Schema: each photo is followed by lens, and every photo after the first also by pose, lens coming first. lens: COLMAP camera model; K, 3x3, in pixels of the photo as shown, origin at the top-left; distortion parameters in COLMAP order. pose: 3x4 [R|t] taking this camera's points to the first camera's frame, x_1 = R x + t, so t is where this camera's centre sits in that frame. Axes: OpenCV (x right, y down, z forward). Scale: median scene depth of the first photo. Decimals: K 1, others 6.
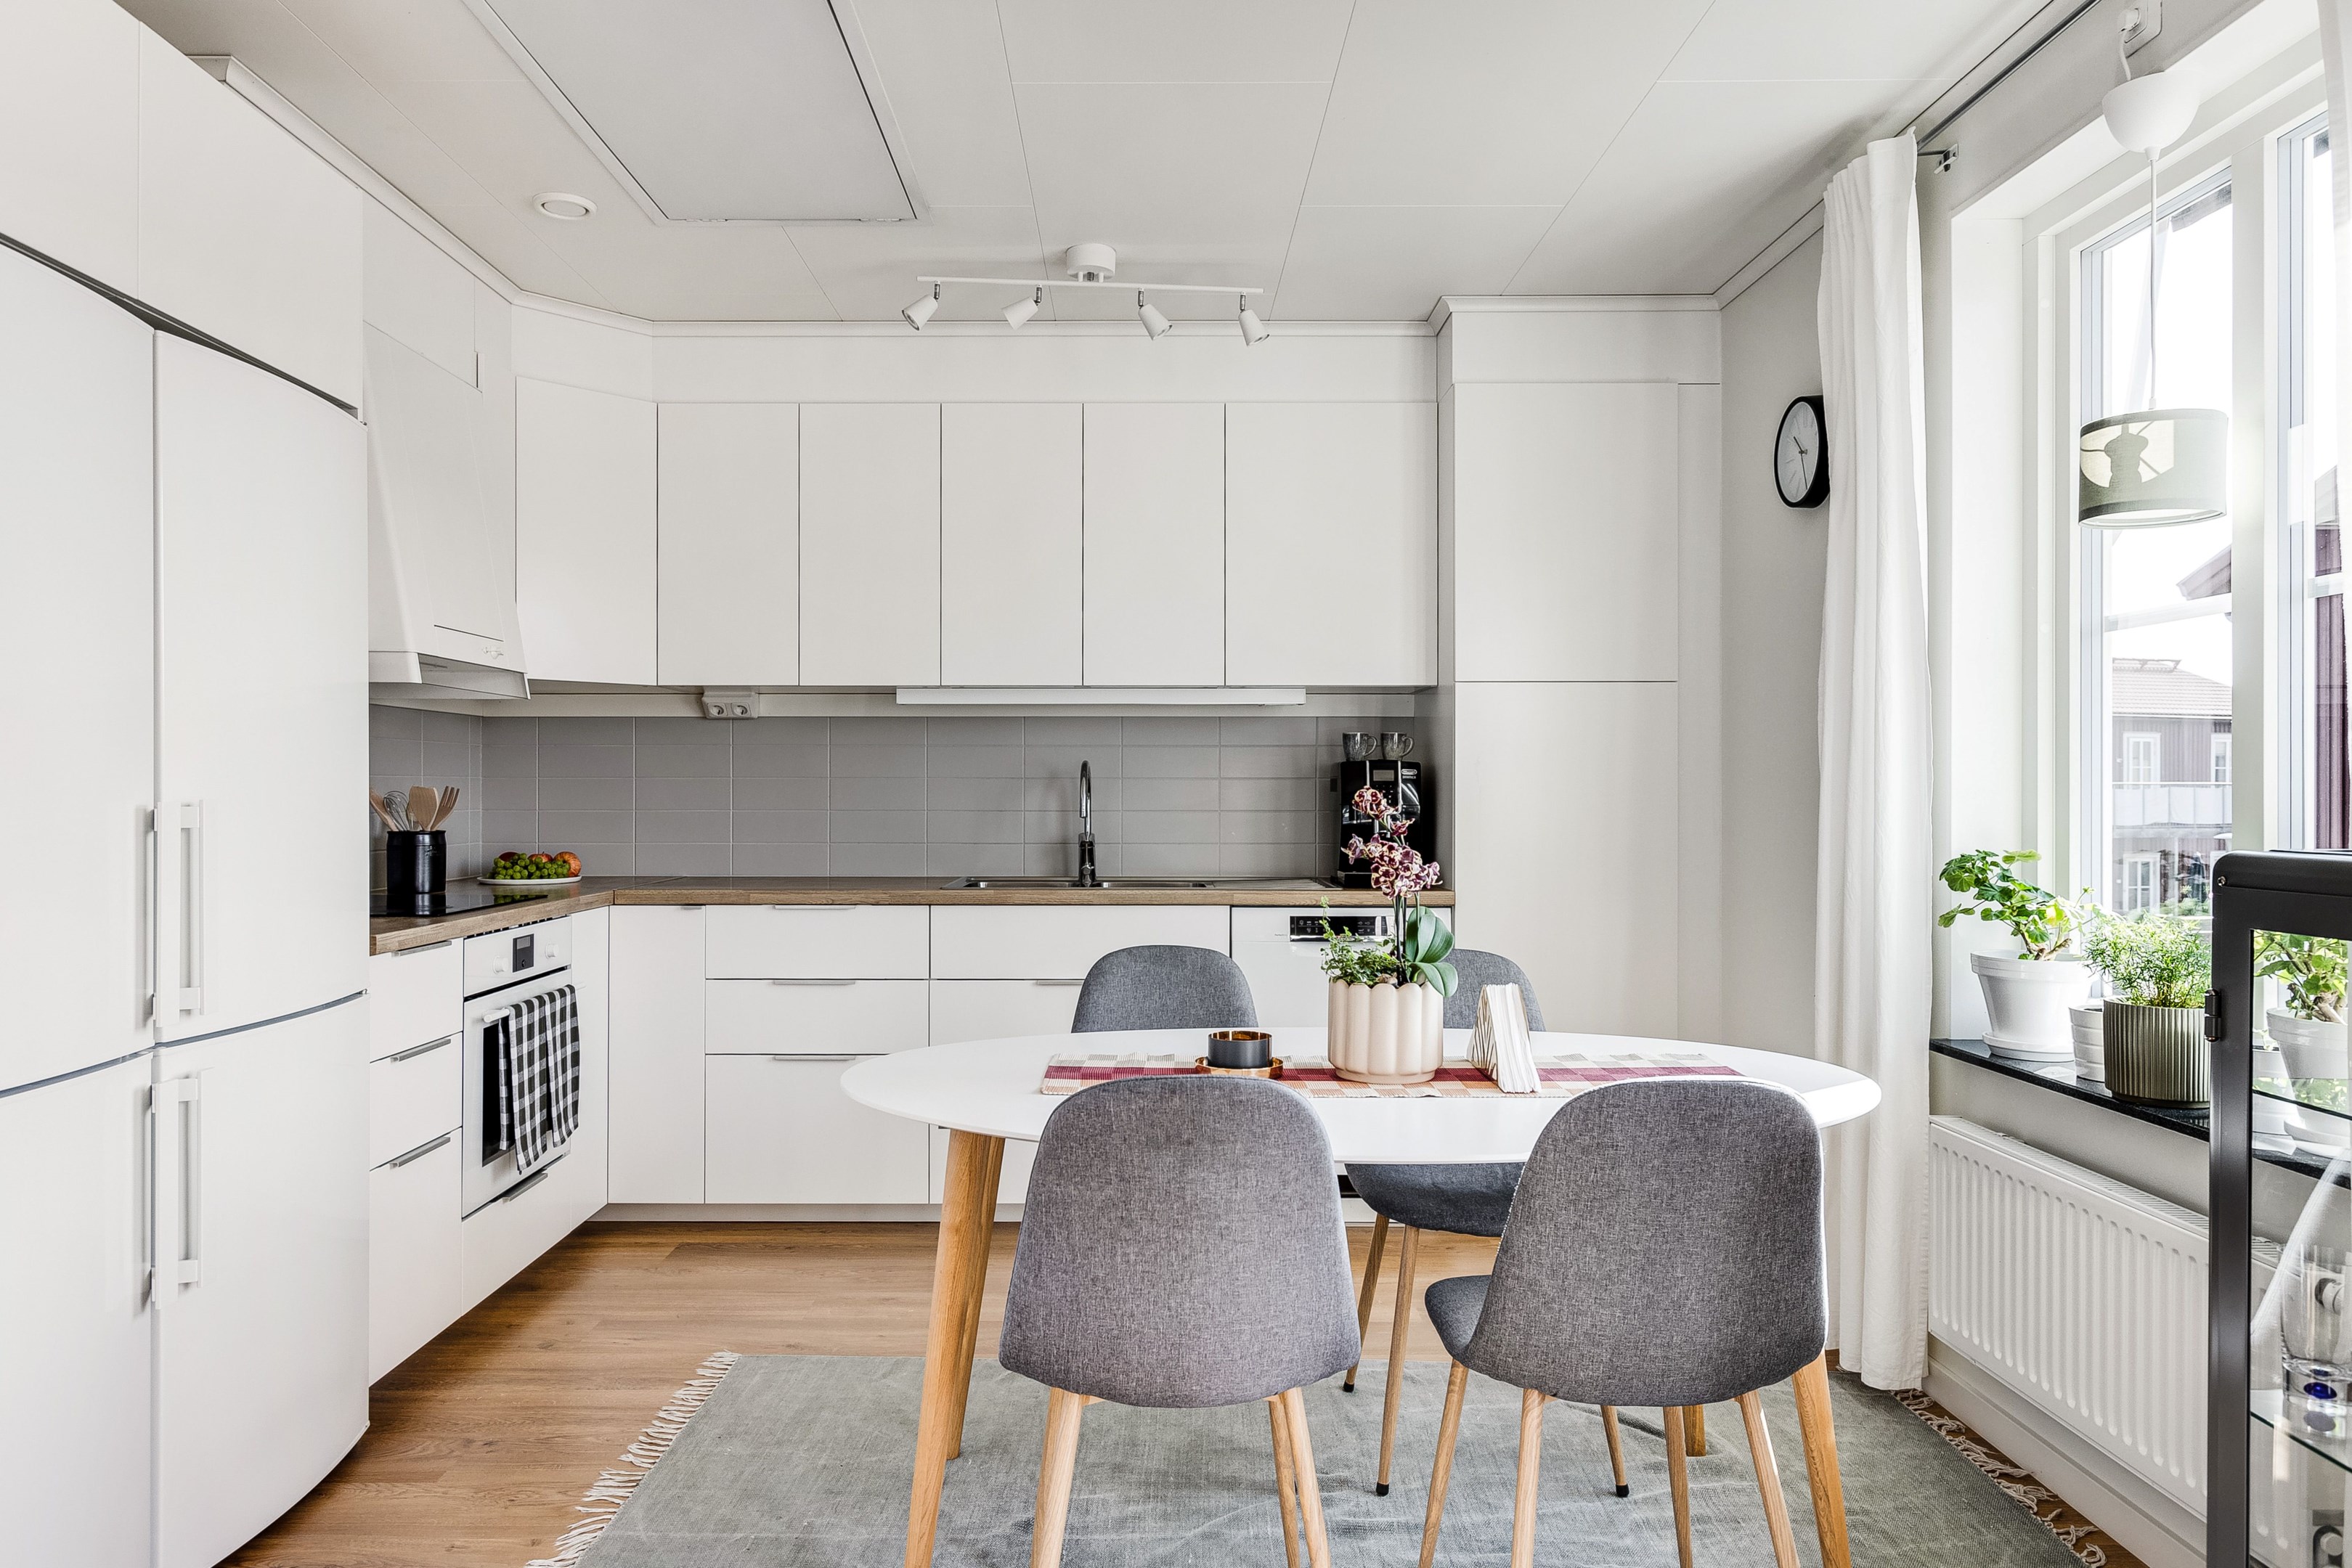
lens RADIAL K [[1387.2, 0, 1176.0], [0, 1387.2, 784.0], [0, 0, 1]] dist [-0.001788, -0.001305]
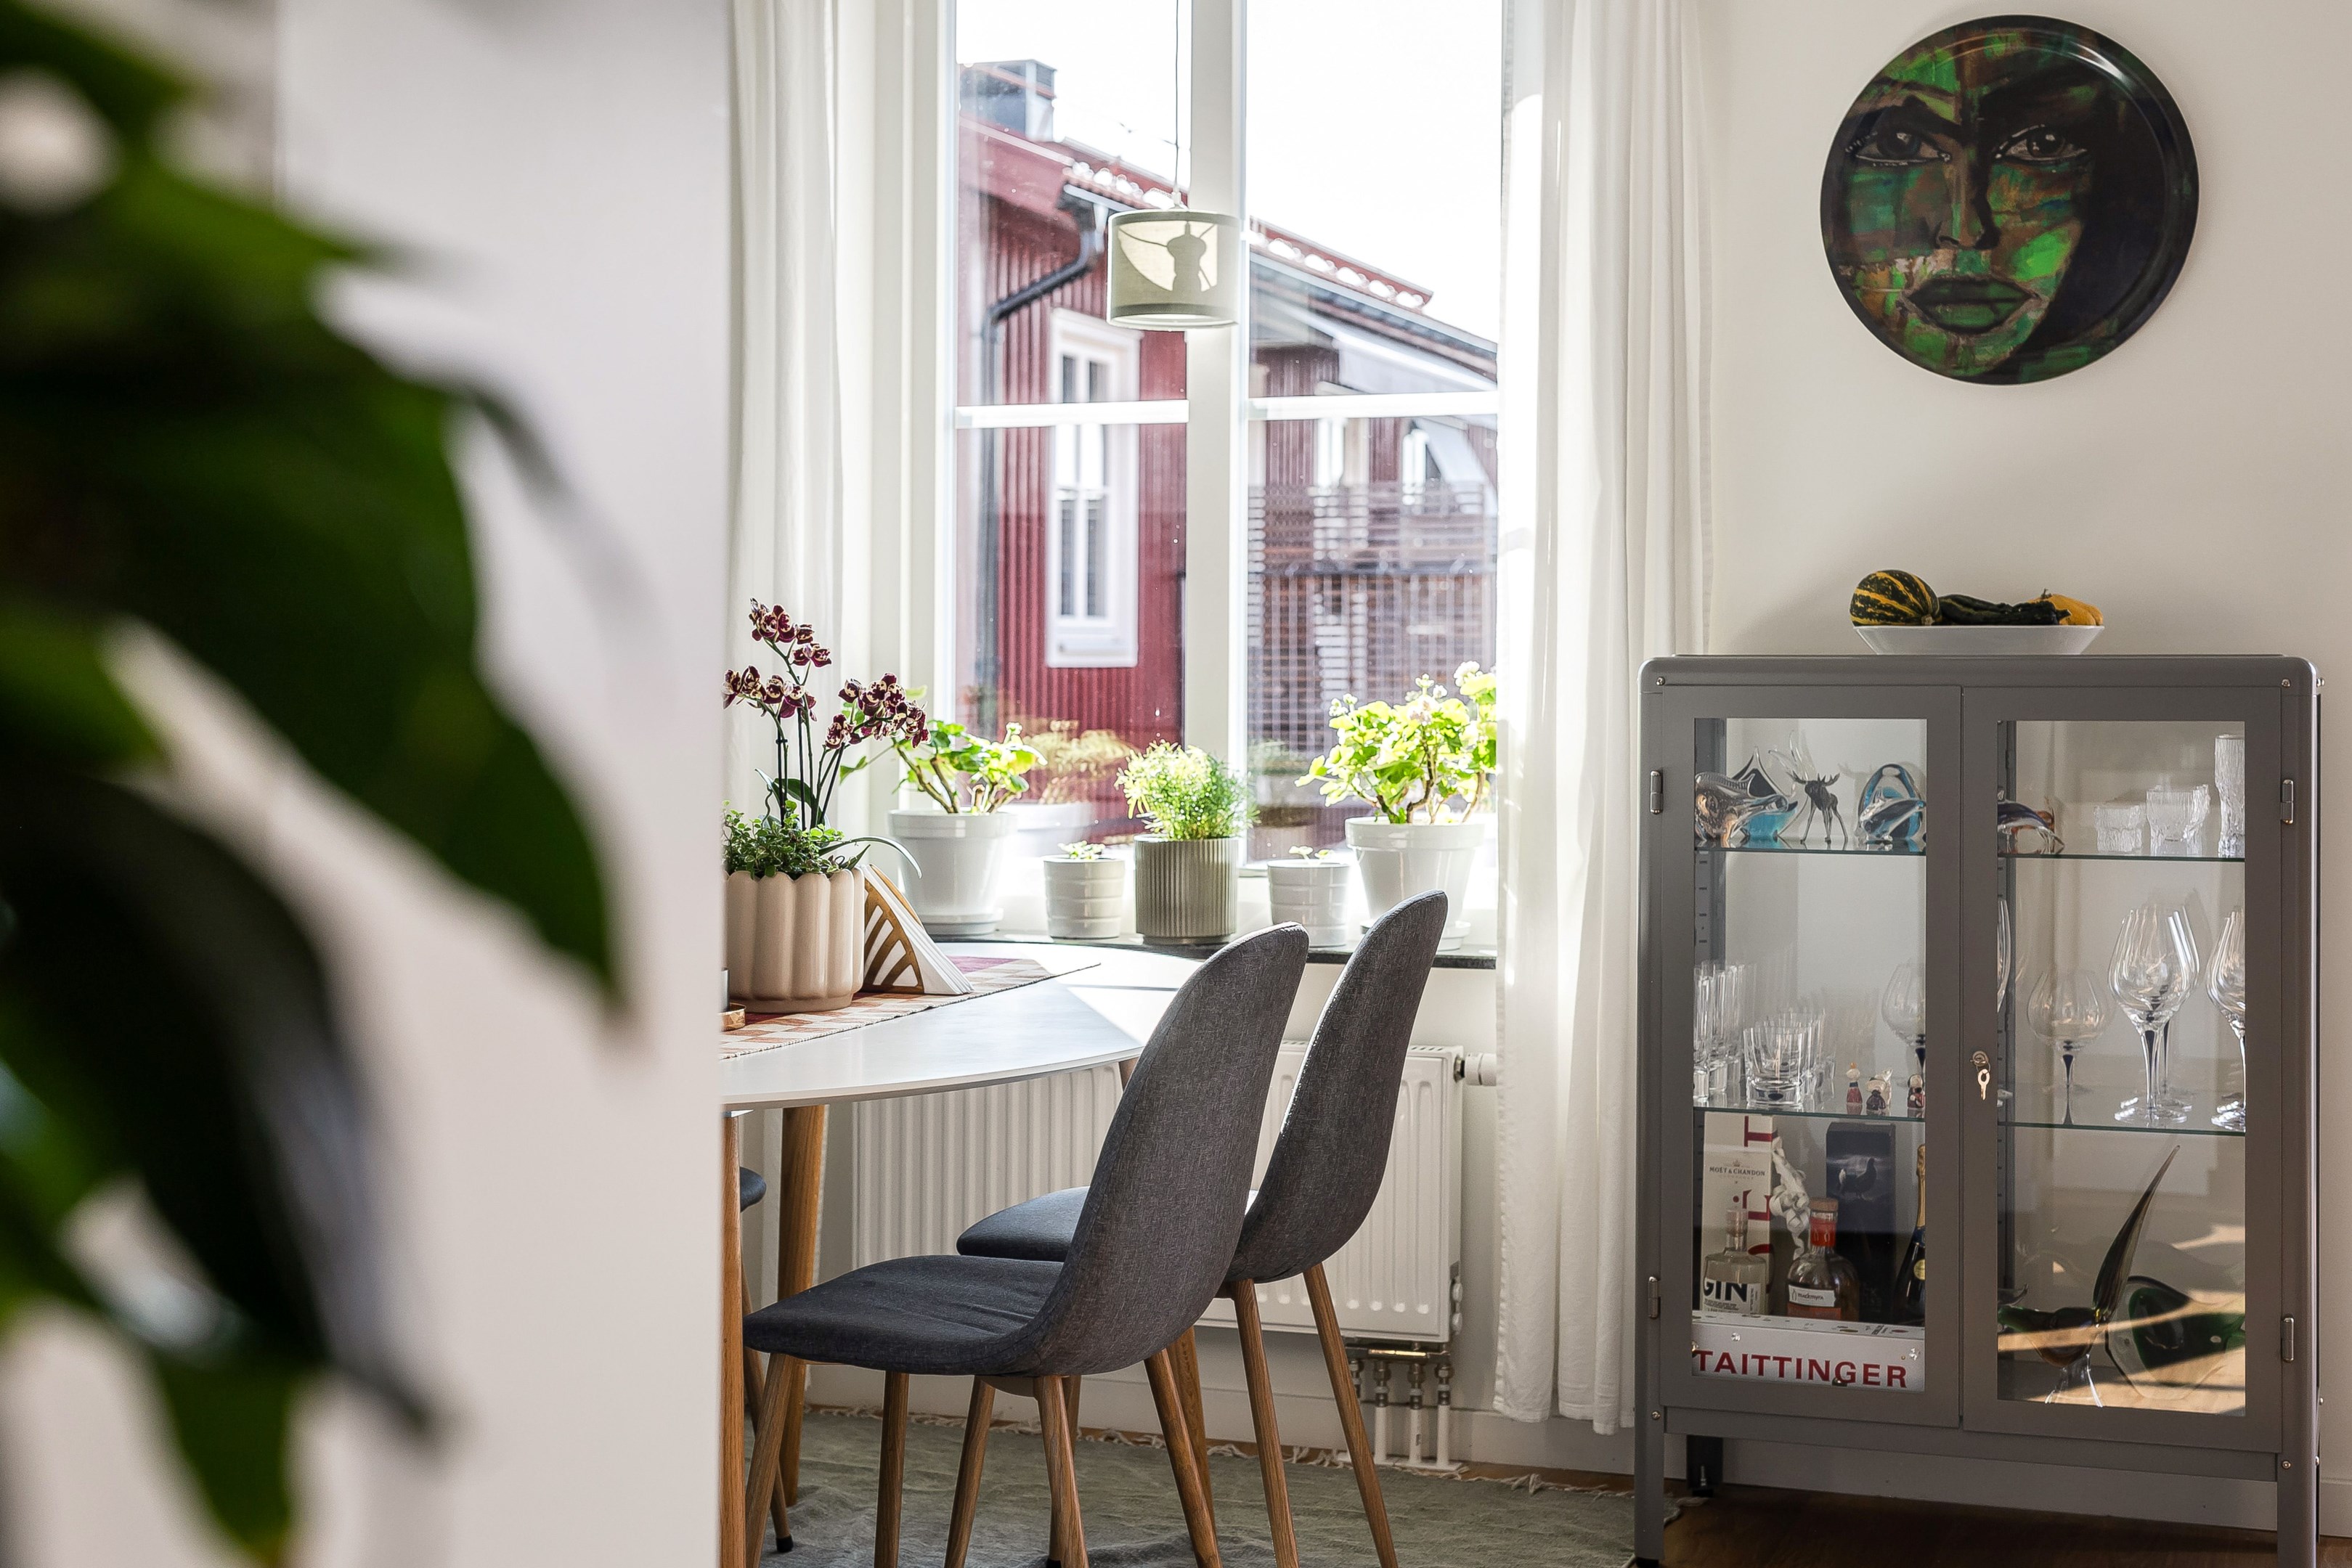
lens RADIAL K [[3462.6, 0, 1174.9], [0, 3462.6, 604.4], [0, 0, 1]] dist [0.002249, -0.012935]
pose [[0.395073, 0.001279, 0.918649, -1.431636], [-0.004750, 0.999989, 0.000650, -0.001560], [-0.918638, -0.004621, 0.395074, 0.071892]]
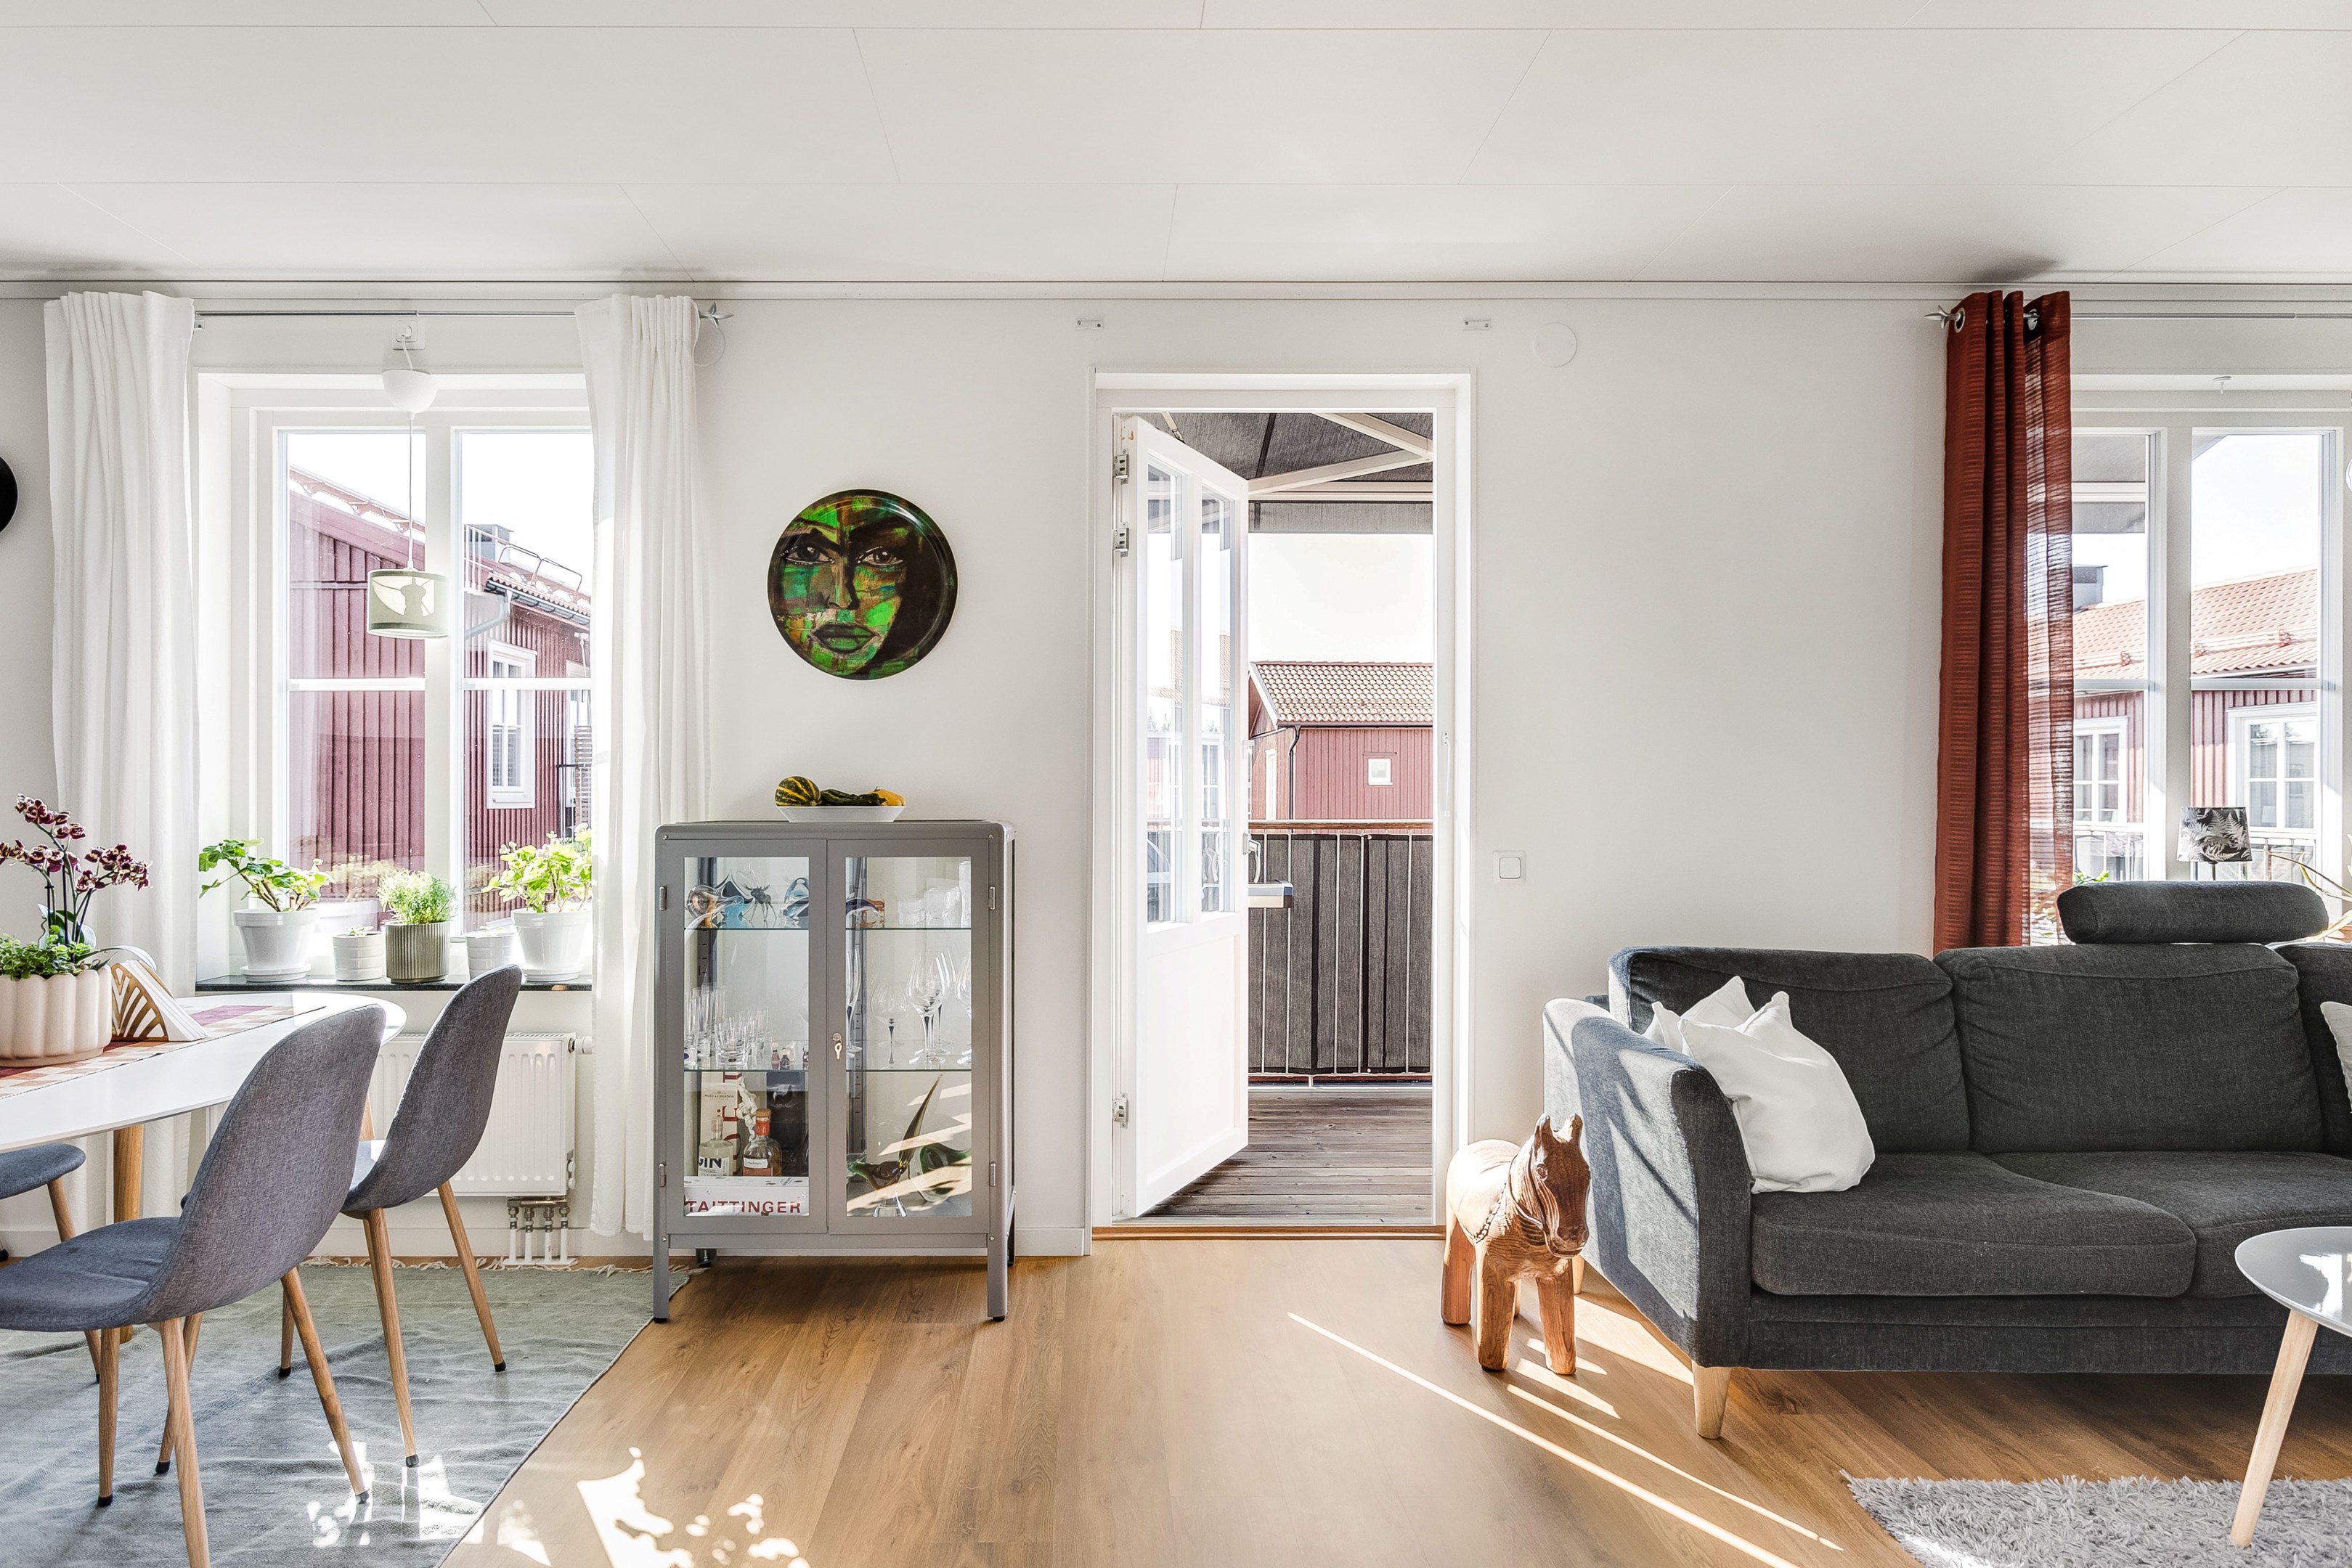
lens RADIAL K [[1387.2, 0, 1176.0], [0, 1387.2, 784.0], [0, 0, 1]] dist [-0.001788, -0.001305]
pose [[0.015588, -0.004513, 0.999868, -0.947373], [-0.005869, 0.999972, 0.004605, -0.022491], [-0.999861, -0.005940, 0.015561, 0.046235]]
